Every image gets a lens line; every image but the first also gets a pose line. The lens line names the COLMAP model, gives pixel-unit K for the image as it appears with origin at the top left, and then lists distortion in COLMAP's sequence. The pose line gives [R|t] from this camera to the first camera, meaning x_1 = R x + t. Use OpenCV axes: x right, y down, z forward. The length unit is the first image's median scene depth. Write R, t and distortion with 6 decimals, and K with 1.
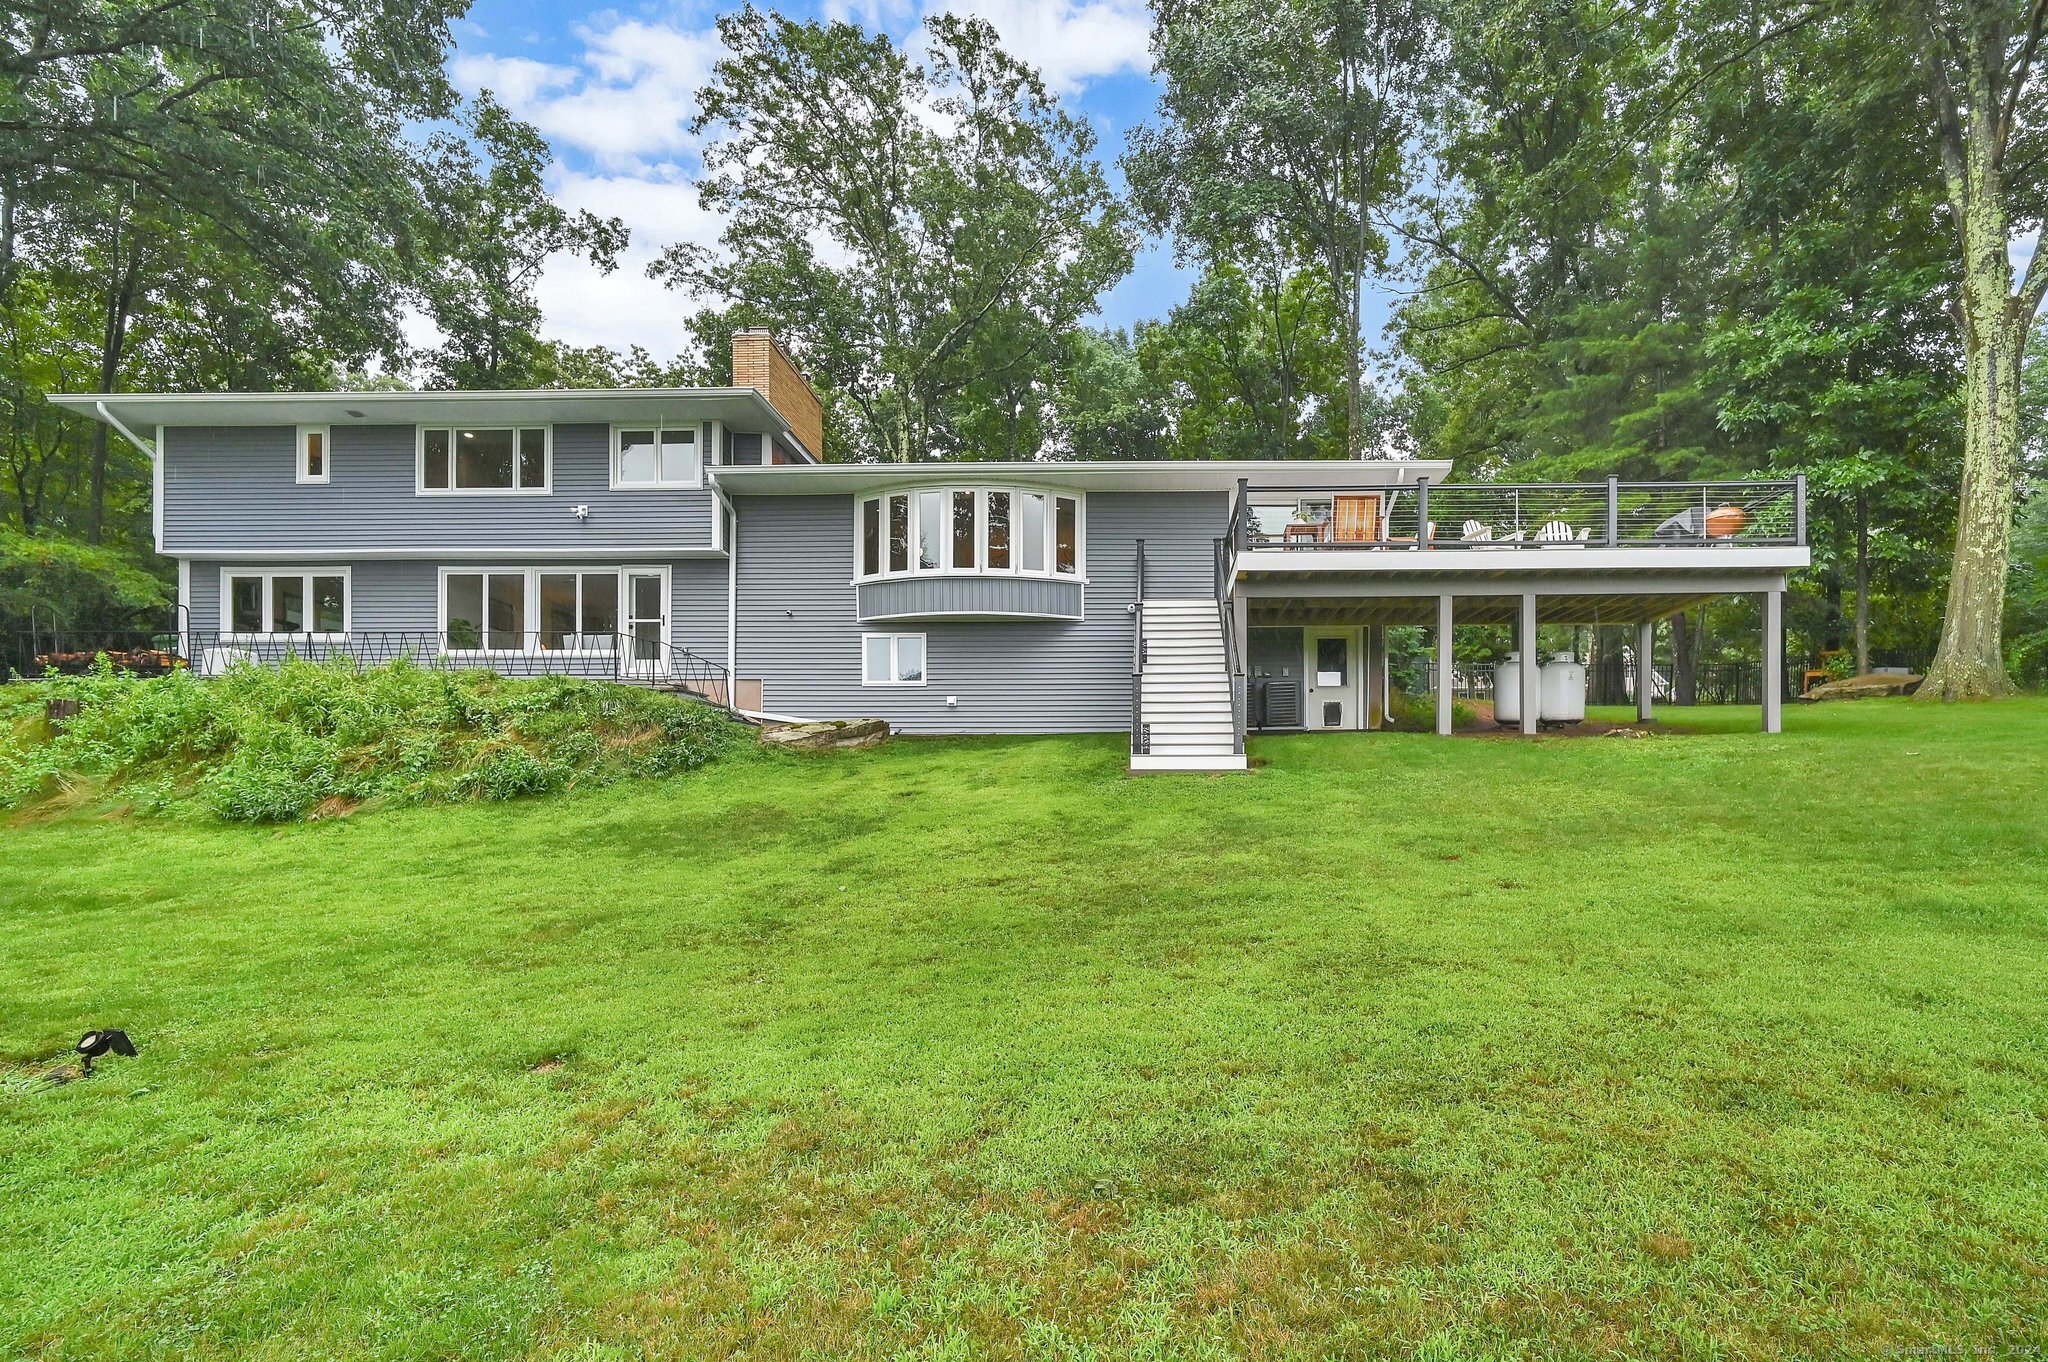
lens RADIAL K [[953.2, 0, 1024.1], [0, 953.2, 767.8], [0, 0, 1]] dist [0.002293, 0.000154]
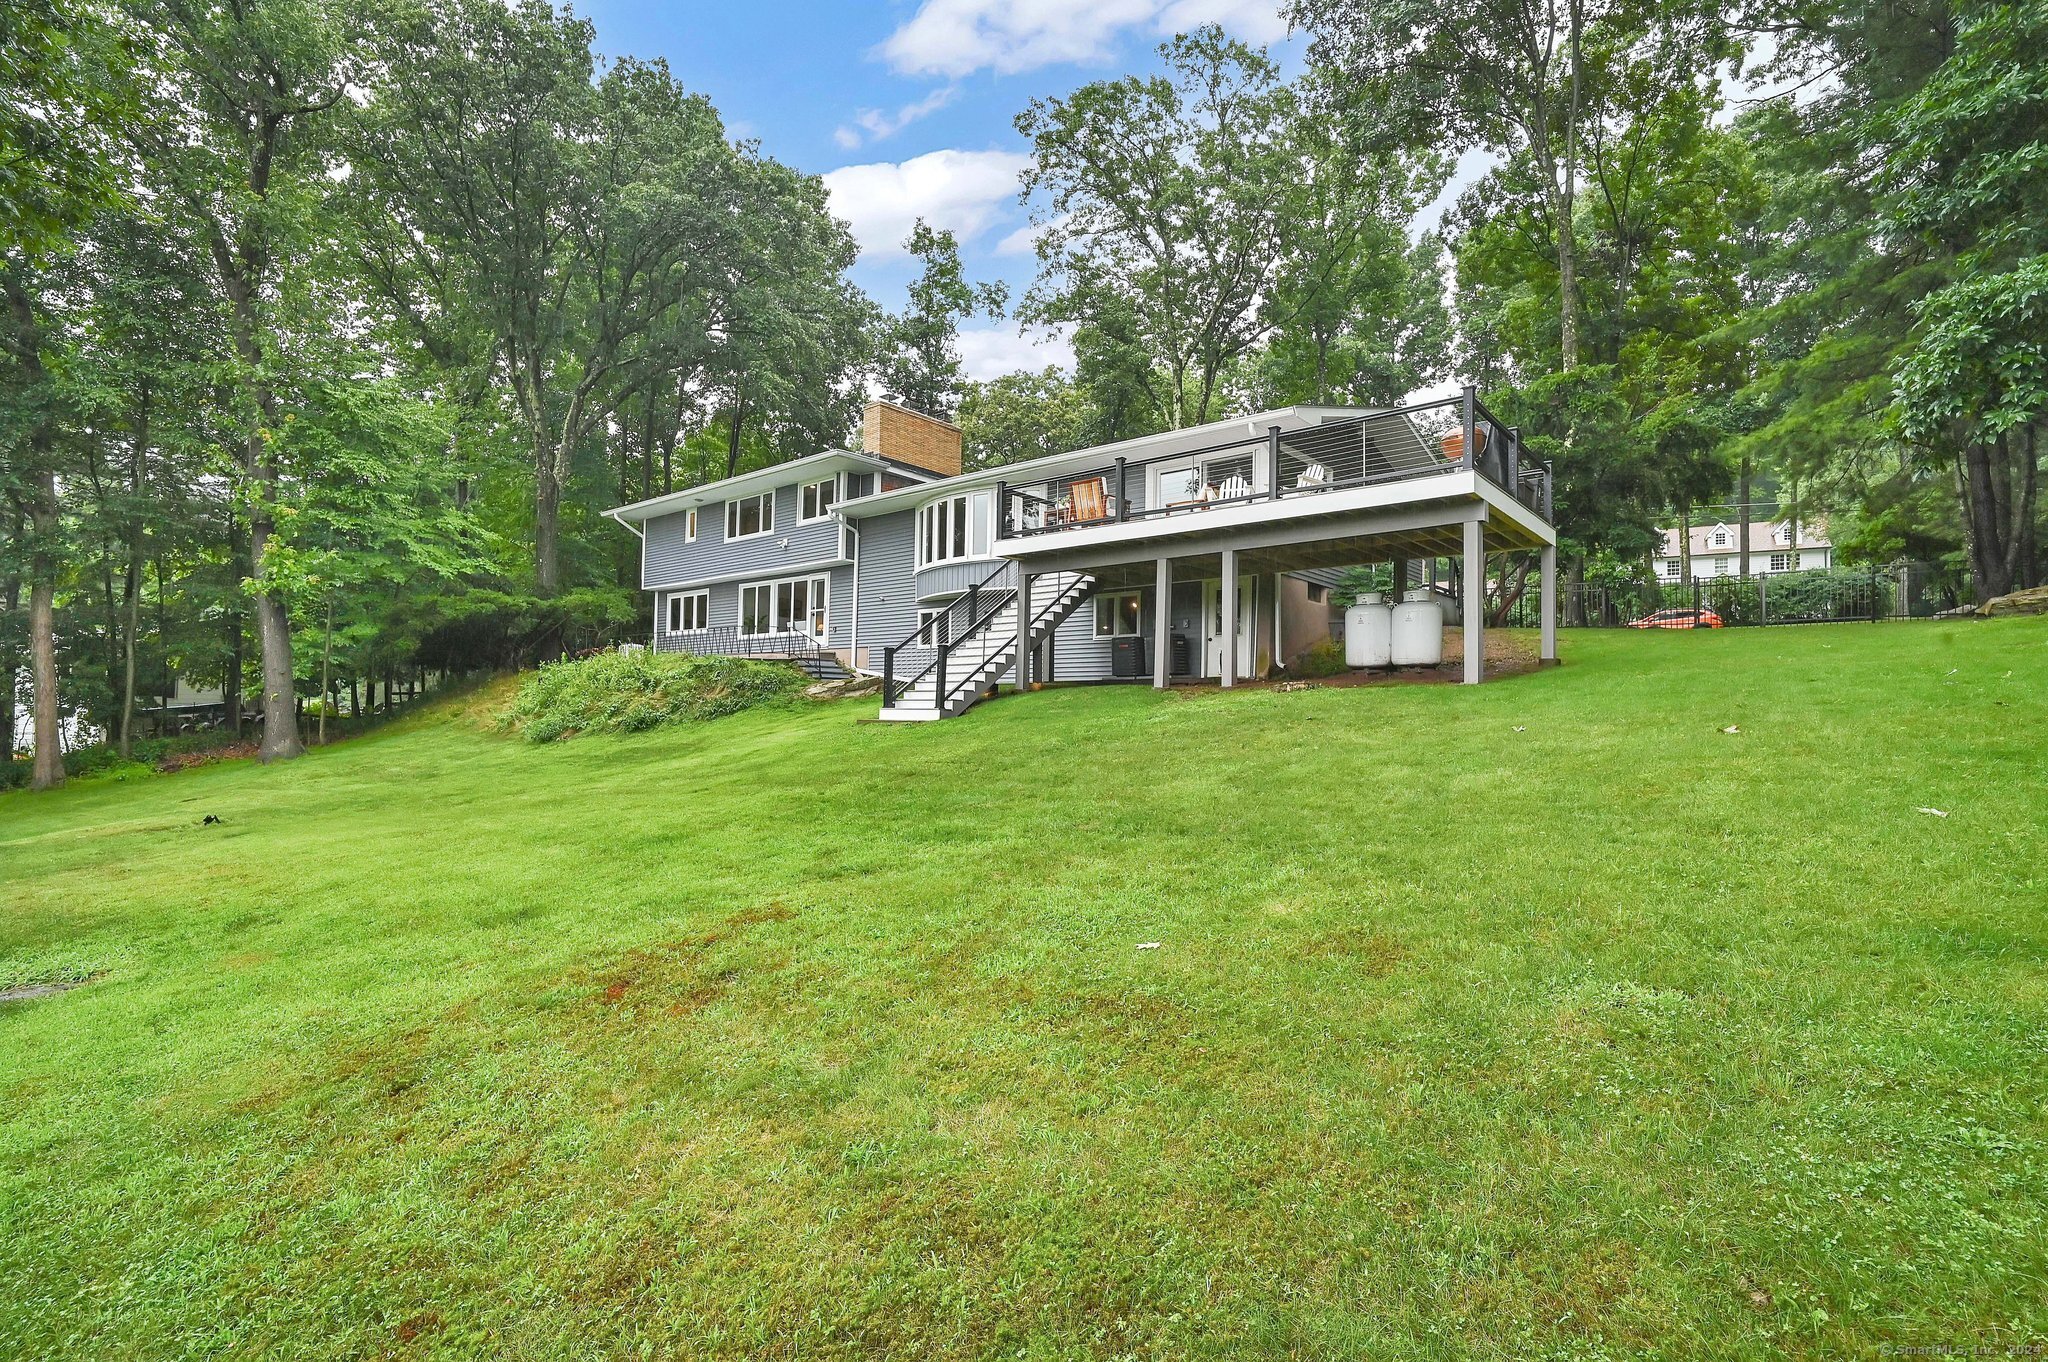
lens RADIAL K [[930.1, 0, 1020.9], [0, 930.1, 657.4], [0, 0, 1]] dist [0.000266, 0.000036]
pose [[0.785508, -0.029039, -0.618170, 0.744264], [0.006908, 0.999248, -0.038162, -0.023531], [0.618813, 0.025707, 0.785117, 0.061427]]
